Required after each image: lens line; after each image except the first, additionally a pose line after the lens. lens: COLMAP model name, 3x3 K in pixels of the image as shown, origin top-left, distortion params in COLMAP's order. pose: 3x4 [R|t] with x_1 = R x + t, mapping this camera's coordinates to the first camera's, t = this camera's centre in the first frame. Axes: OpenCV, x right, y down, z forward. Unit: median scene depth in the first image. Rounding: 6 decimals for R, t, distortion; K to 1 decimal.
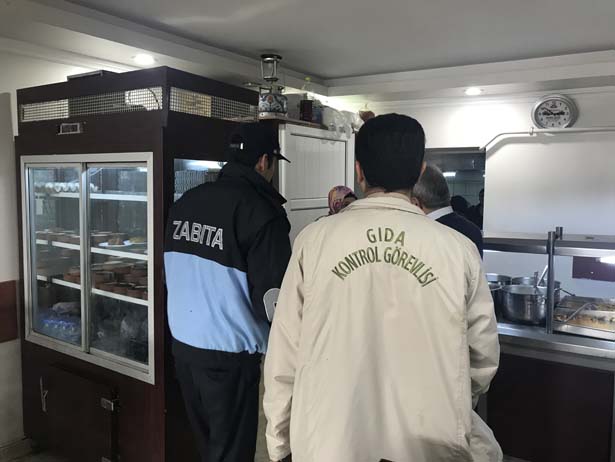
lens RADIAL K [[515.8, 0, 307.5], [0, 515.8, 231.0], [0, 0, 1]] dist [0.005430, 0.003470]
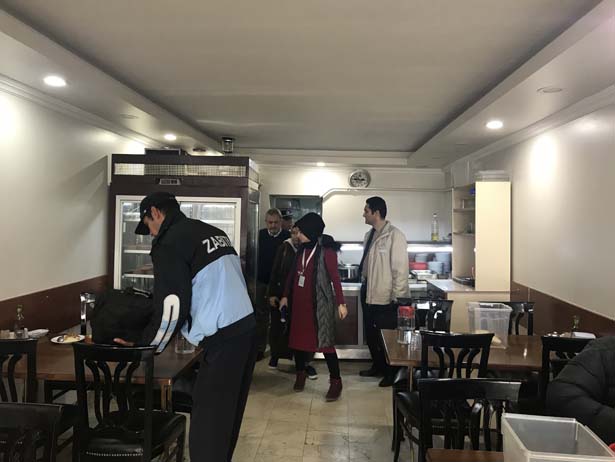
lens RADIAL K [[515.8, 0, 307.5], [0, 515.8, 231.0], [0, 0, 1]] dist [0.005430, 0.003470]
pose [[0.860644, -0.003381, 0.509196, -0.639273], [0.039257, 0.997442, -0.059730, 0.061404], [-0.507691, 0.071396, 0.858576, -0.492001]]
